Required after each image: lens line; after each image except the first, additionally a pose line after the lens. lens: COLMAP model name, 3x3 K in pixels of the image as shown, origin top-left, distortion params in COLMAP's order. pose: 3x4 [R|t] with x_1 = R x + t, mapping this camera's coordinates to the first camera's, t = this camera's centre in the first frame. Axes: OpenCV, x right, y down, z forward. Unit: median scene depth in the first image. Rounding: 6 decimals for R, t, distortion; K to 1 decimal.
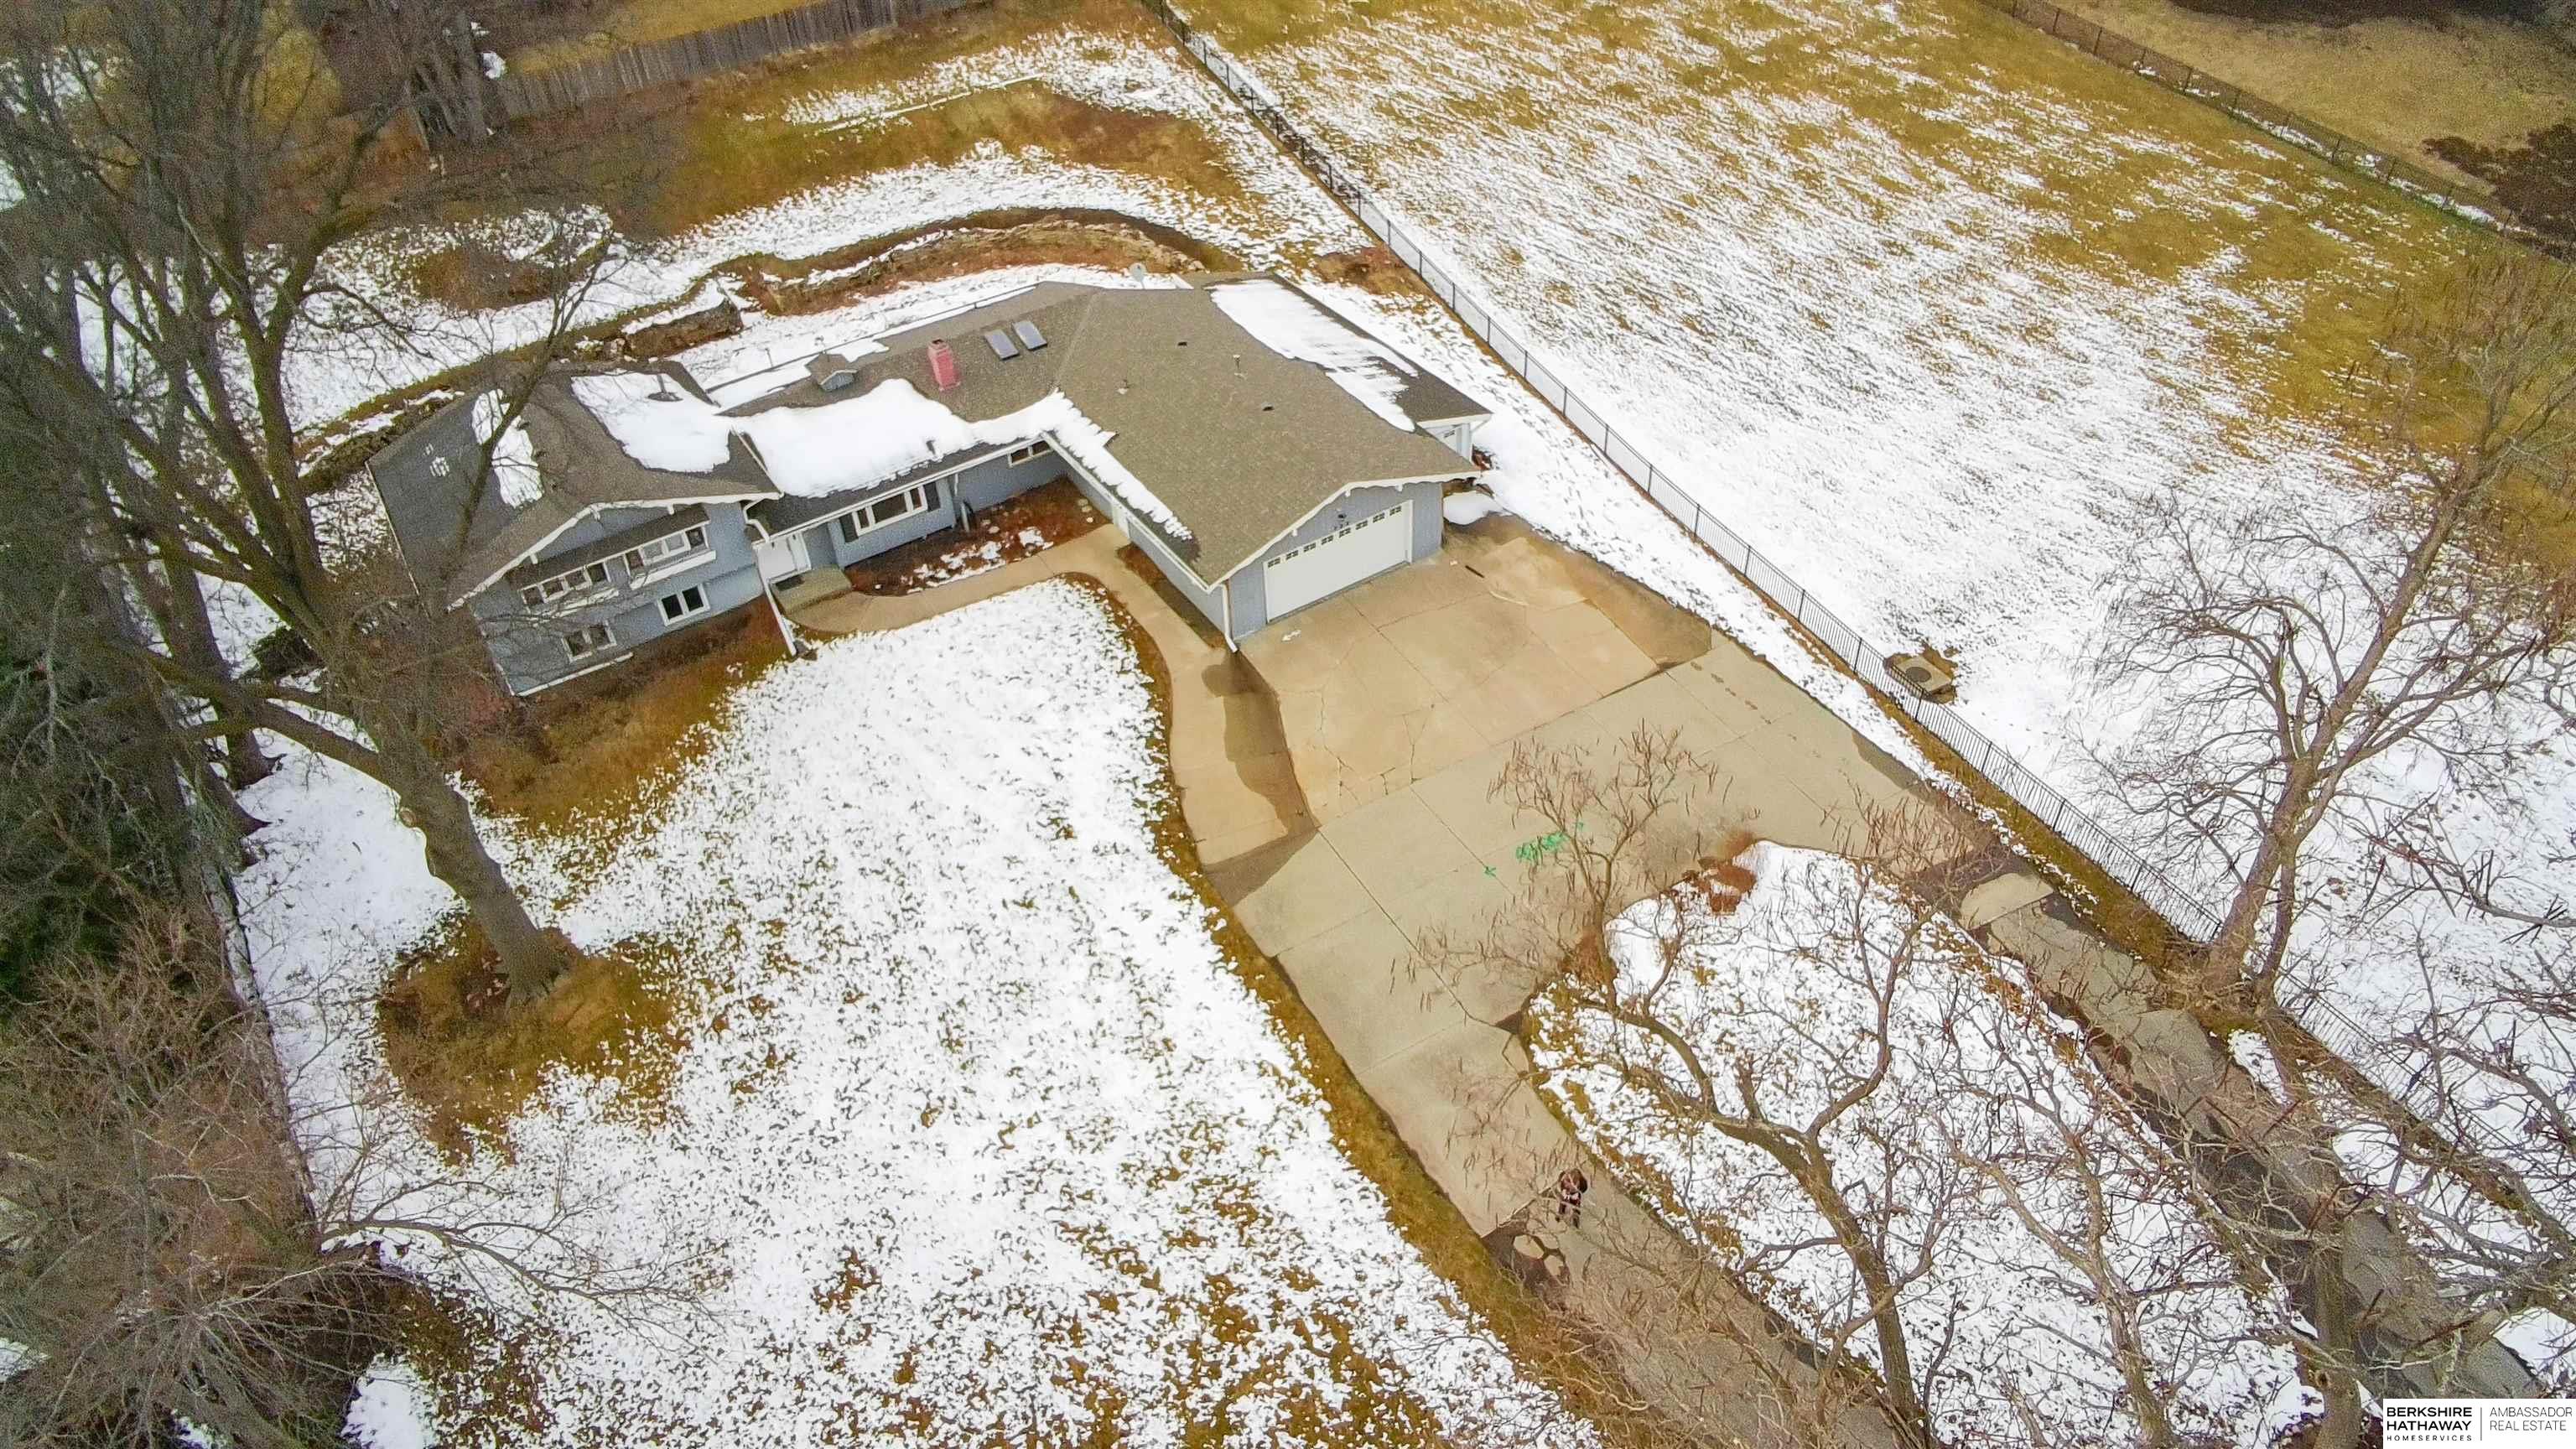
lens RADIAL K [[1584.4, 0, 1286.2], [0, 1584.4, 730.1], [0, 0, 1]] dist [-0.061188, 0.042188]
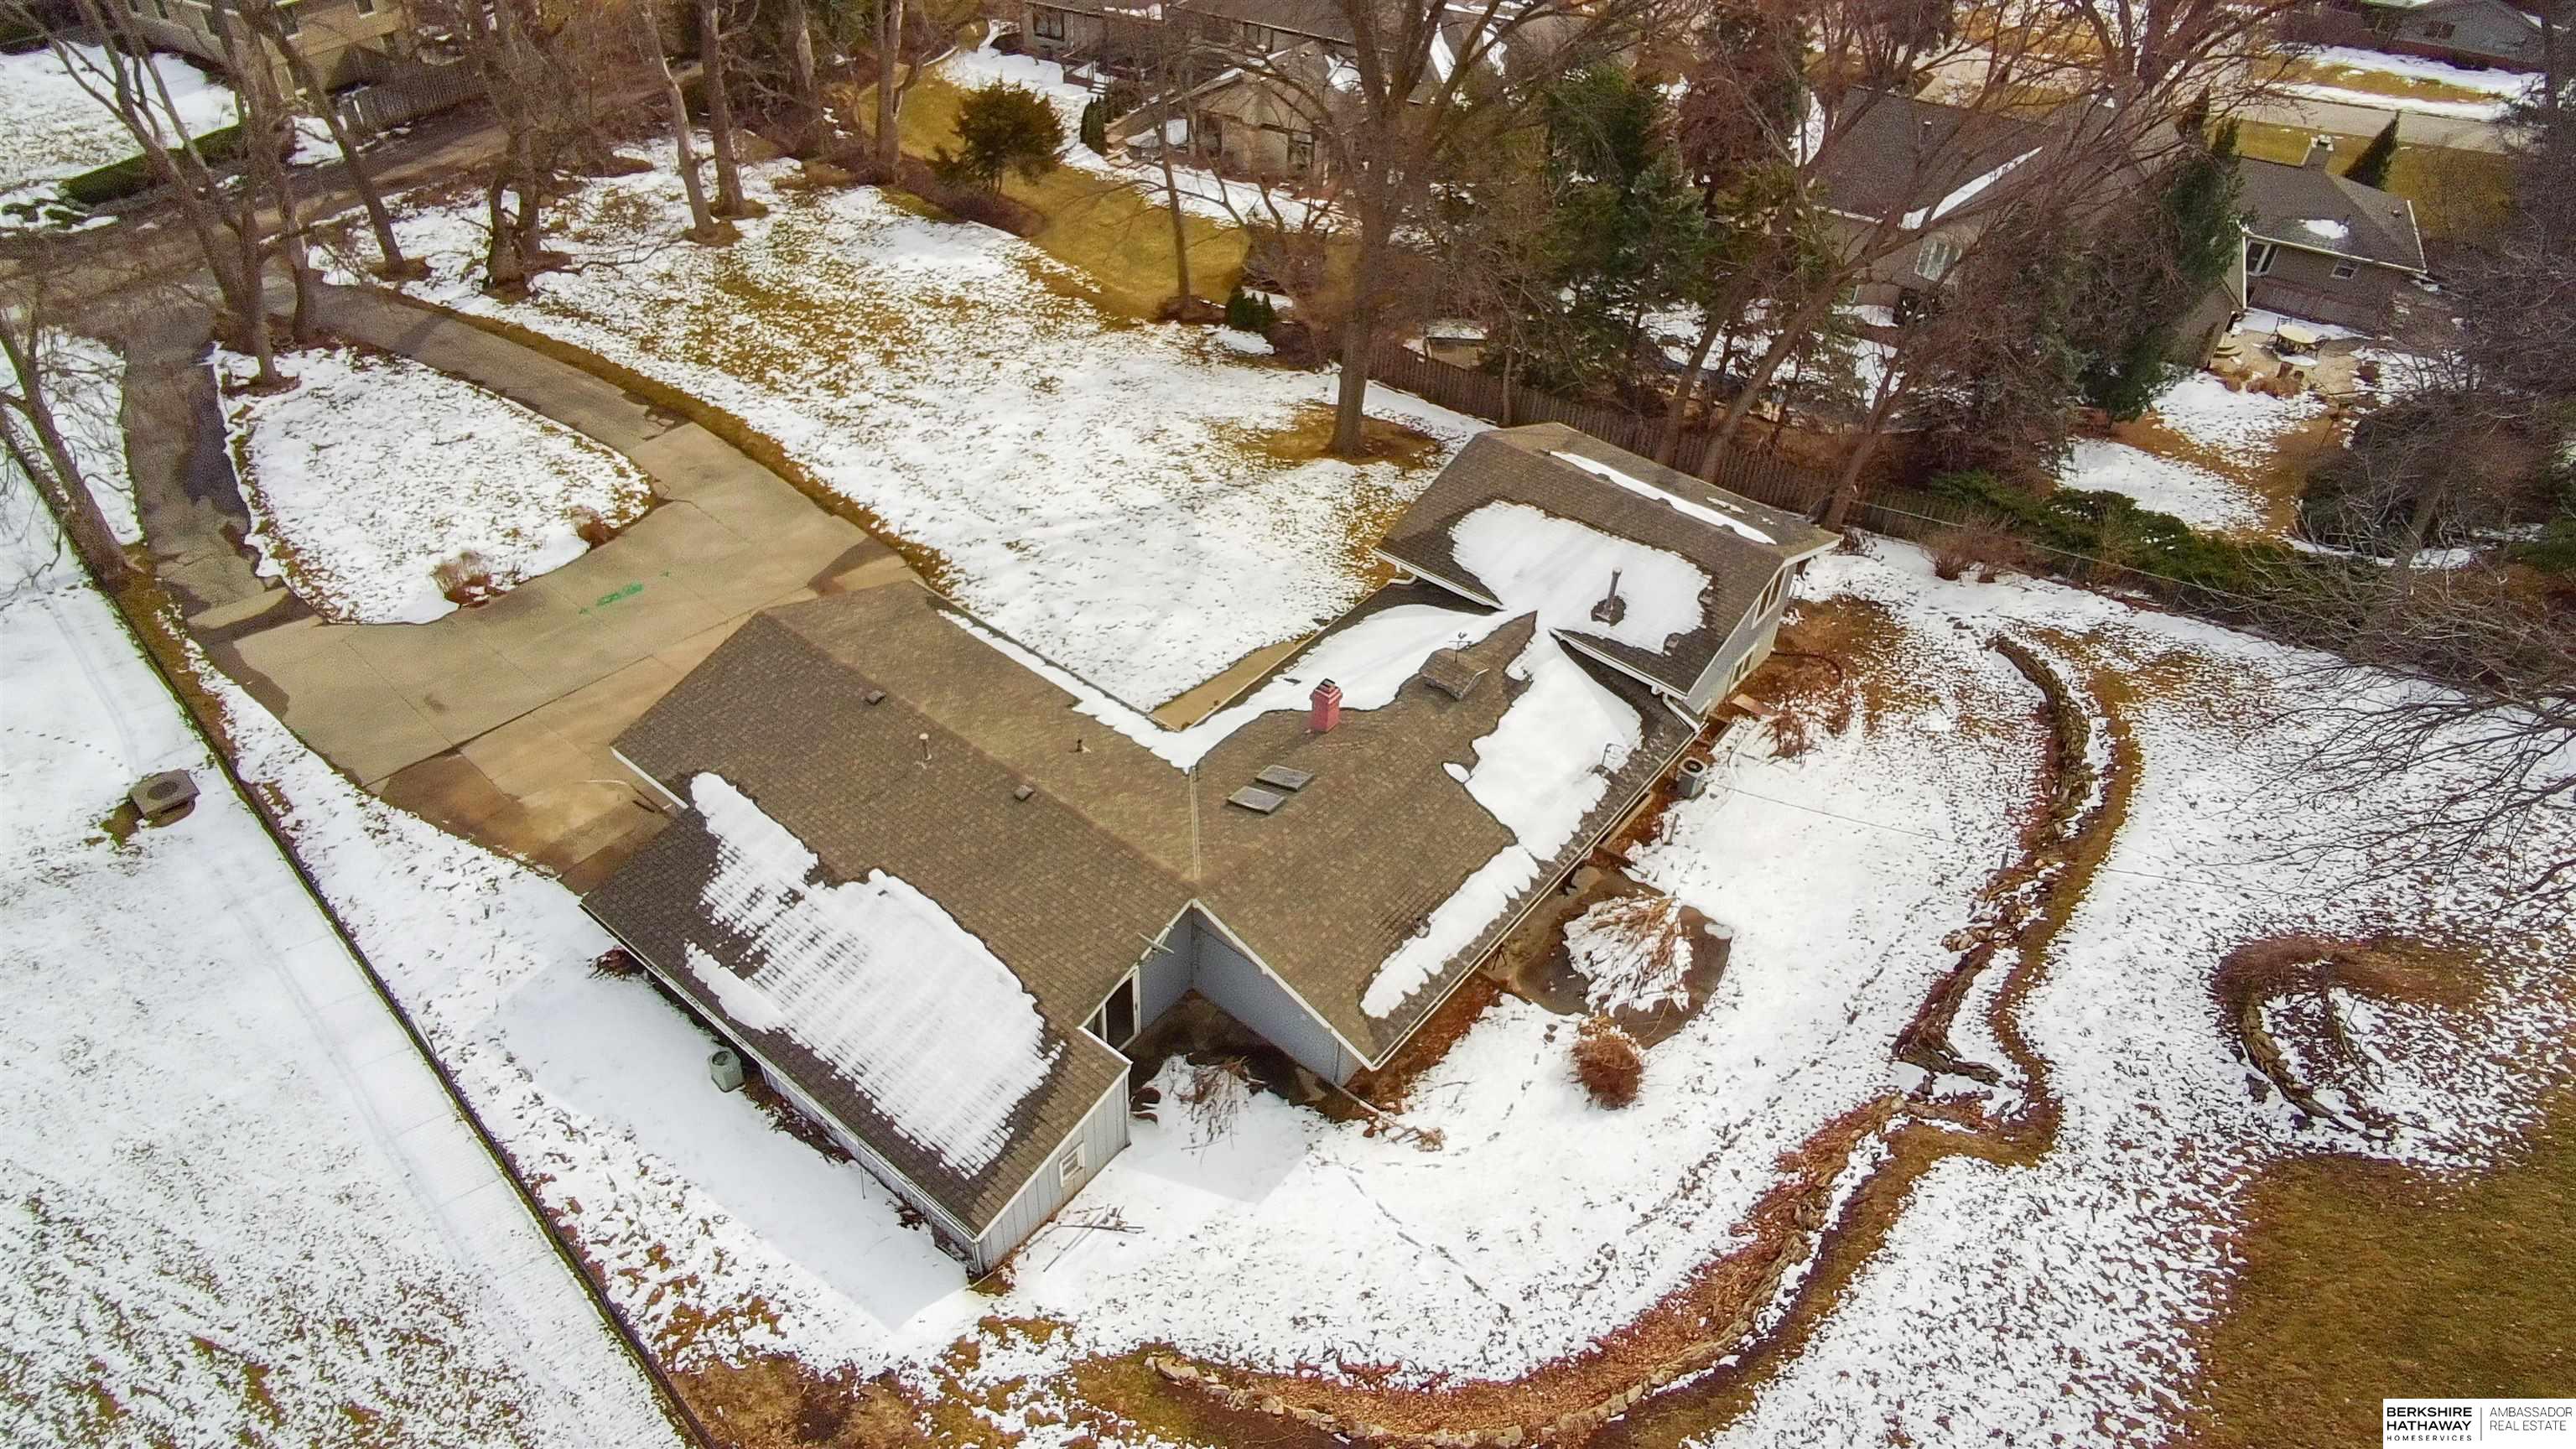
lens RADIAL K [[1584.4, 0, 1296.4], [0, 1584.4, 729.1], [0, 0, 1]] dist [-0.061188, 0.042188]
pose [[-0.950607, 0.195543, -0.241060, -0.020858], [-0.214417, 0.147861, 0.965486, -1.042117], [0.224437, 0.969484, -0.098630, 1.170117]]
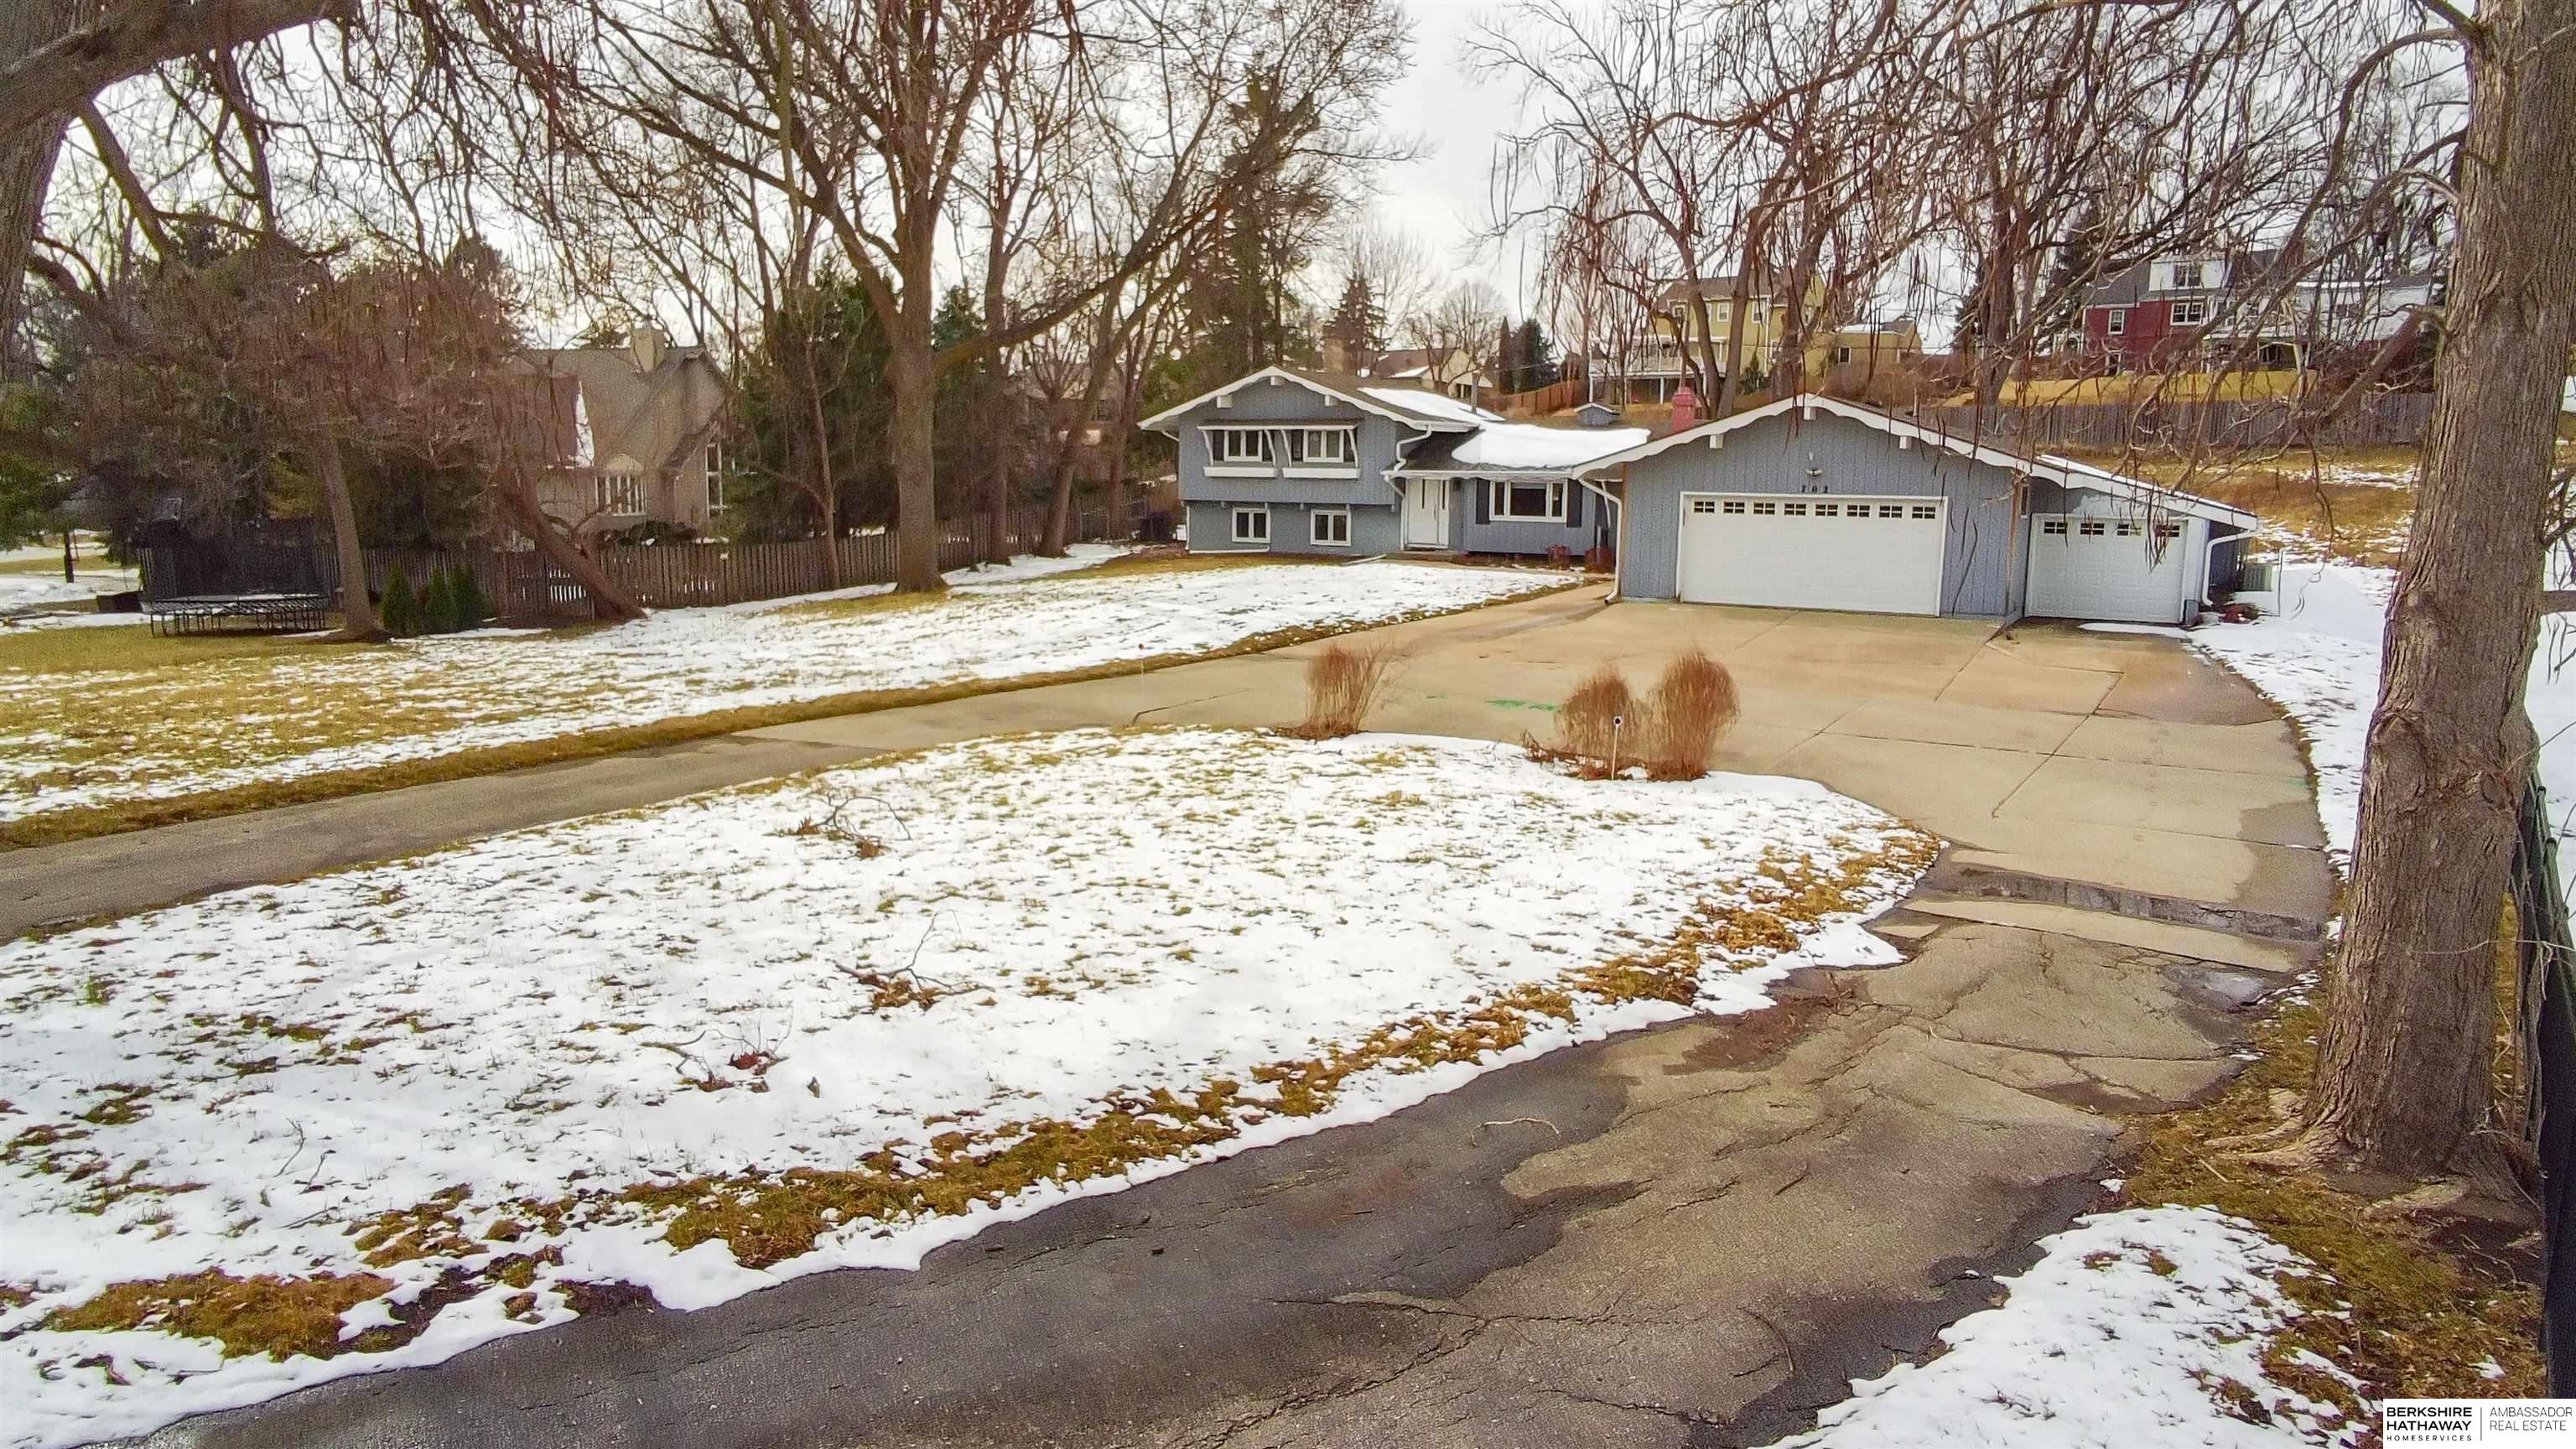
lens RADIAL K [[1584.4, 0, 1287.9], [0, 1584.4, 717.7], [0, 0, 1]] dist [-0.061188, 0.042188]
pose [[0.435464, 0.185107, -0.880969, 0.549872], [-0.626798, 0.764777, -0.149134, 0.189842], [0.646139, 0.617132, 0.449058, 0.601636]]
